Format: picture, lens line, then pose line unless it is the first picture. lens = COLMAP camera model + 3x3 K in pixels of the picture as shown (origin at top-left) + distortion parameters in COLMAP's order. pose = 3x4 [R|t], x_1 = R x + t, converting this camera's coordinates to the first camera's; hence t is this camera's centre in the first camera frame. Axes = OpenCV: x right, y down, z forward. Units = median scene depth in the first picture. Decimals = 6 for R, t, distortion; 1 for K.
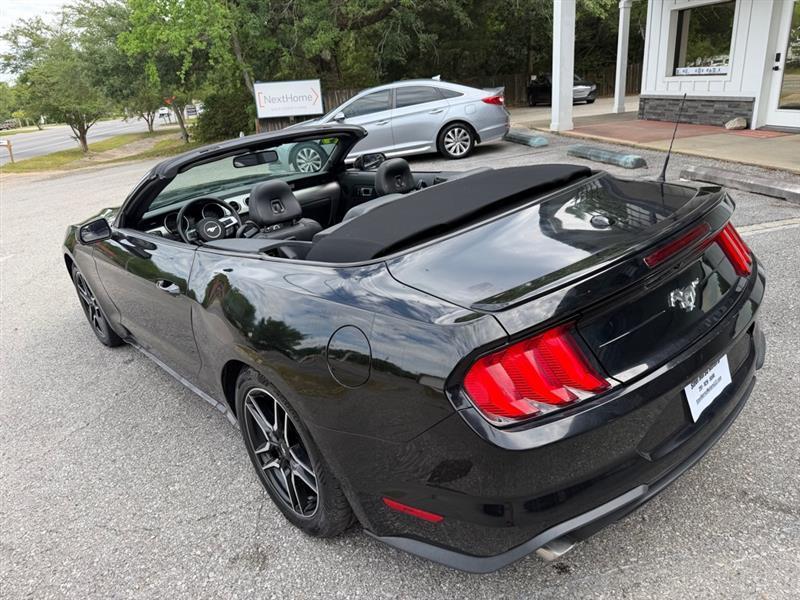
lens RADIAL K [[561.9, 0, 401.9], [0, 561.9, 315.6], [0, 0, 1]] dist [0.007834, -0.017008]
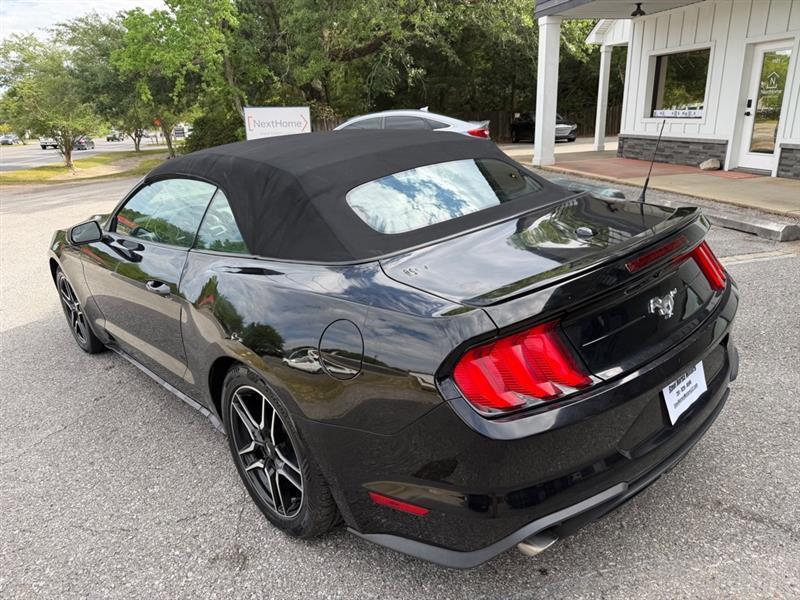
lens RADIAL K [[561.9, 0, 401.9], [0, 561.9, 315.6], [0, 0, 1]] dist [0.007834, -0.017008]
pose [[0.998842, 0.032647, 0.035351, -0.010243], [-0.030737, 0.998106, -0.053287, 0.029194], [-0.037024, 0.052138, 0.997953, -0.013559]]
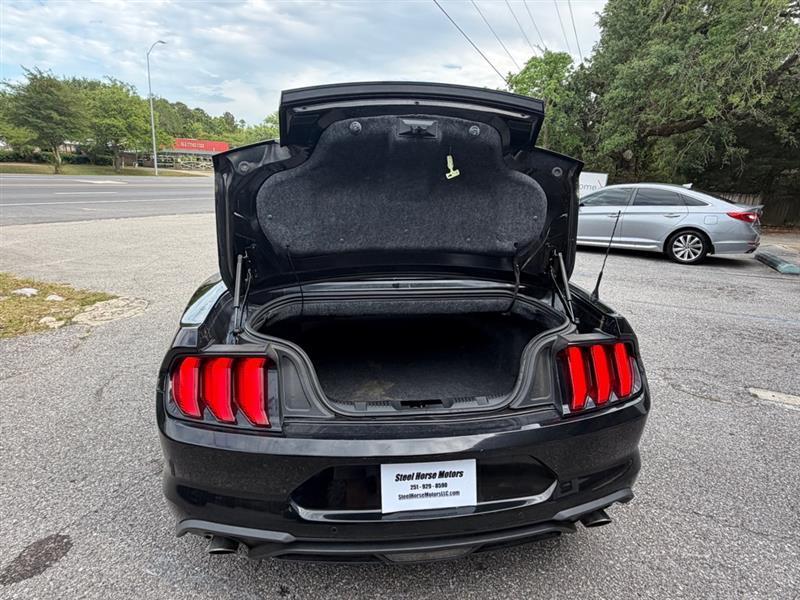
lens RADIAL K [[477.2, 0, 398.0], [0, 477.2, 310.5], [0, 0, 1]] dist [-0.004587, 0.000122]
pose [[0.810096, 0.288081, -0.510641, 0.399125], [-0.338132, 0.941083, -0.005506, -0.065646], [0.478969, 0.177124, 0.859776, 0.108871]]
